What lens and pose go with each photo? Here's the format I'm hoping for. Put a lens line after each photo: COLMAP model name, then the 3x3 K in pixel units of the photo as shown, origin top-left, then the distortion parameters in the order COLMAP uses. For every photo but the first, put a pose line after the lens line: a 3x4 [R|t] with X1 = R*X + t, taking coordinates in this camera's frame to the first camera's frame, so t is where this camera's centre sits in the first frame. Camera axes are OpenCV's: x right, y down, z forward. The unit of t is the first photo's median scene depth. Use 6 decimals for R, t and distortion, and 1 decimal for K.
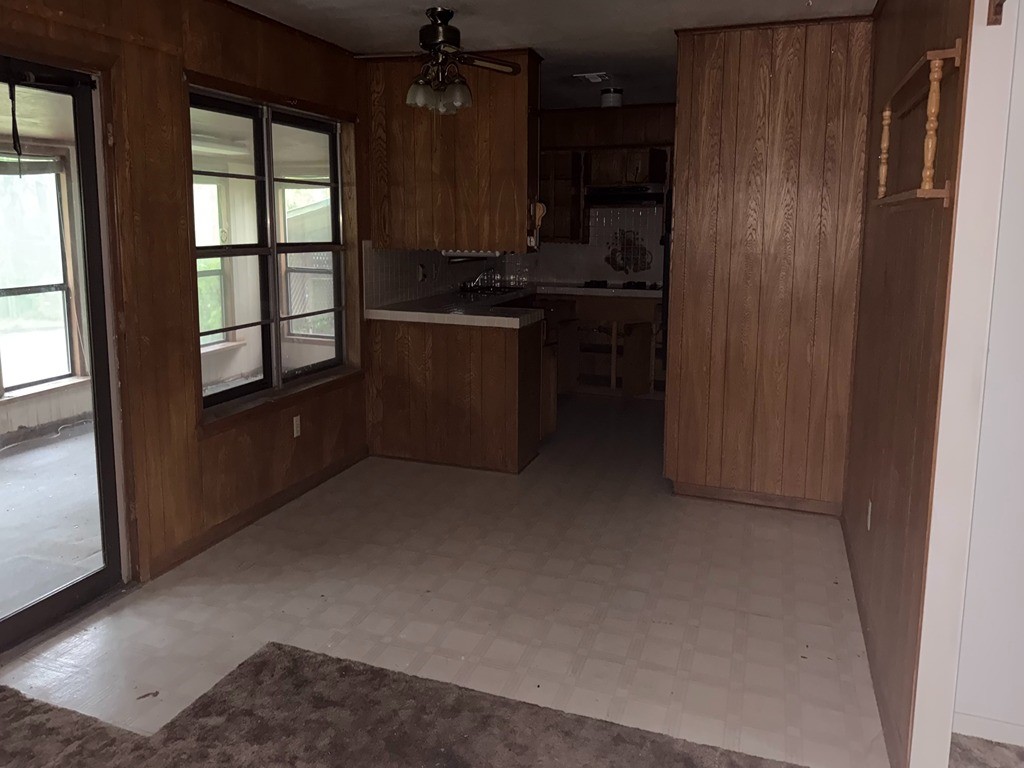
lens RADIAL K [[728.6, 0, 513.4], [0, 728.6, 335.9], [0, 0, 1]] dist [0.080748, -0.100628]
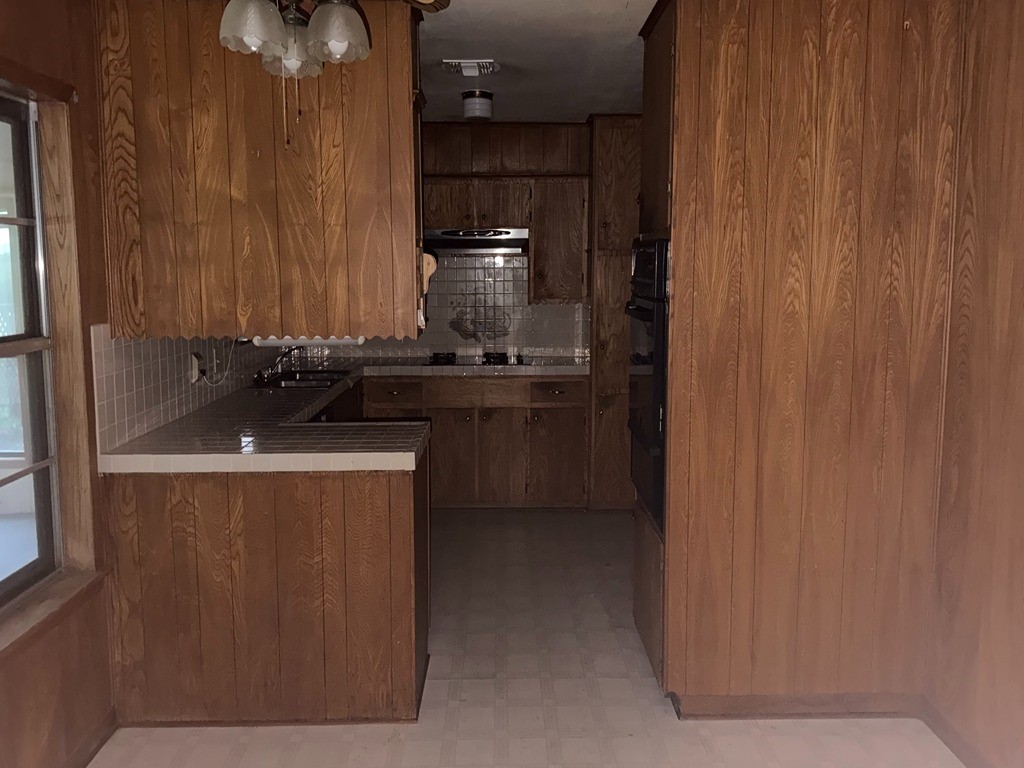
lens RADIAL K [[728.6, 0, 513.4], [0, 728.6, 335.9], [0, 0, 1]] dist [0.080748, -0.100628]
pose [[0.936794, -0.045205, 0.346949, -0.110035], [0.064099, 0.997009, -0.043171, -0.083489], [-0.343960, 0.062681, 0.936890, 0.412696]]
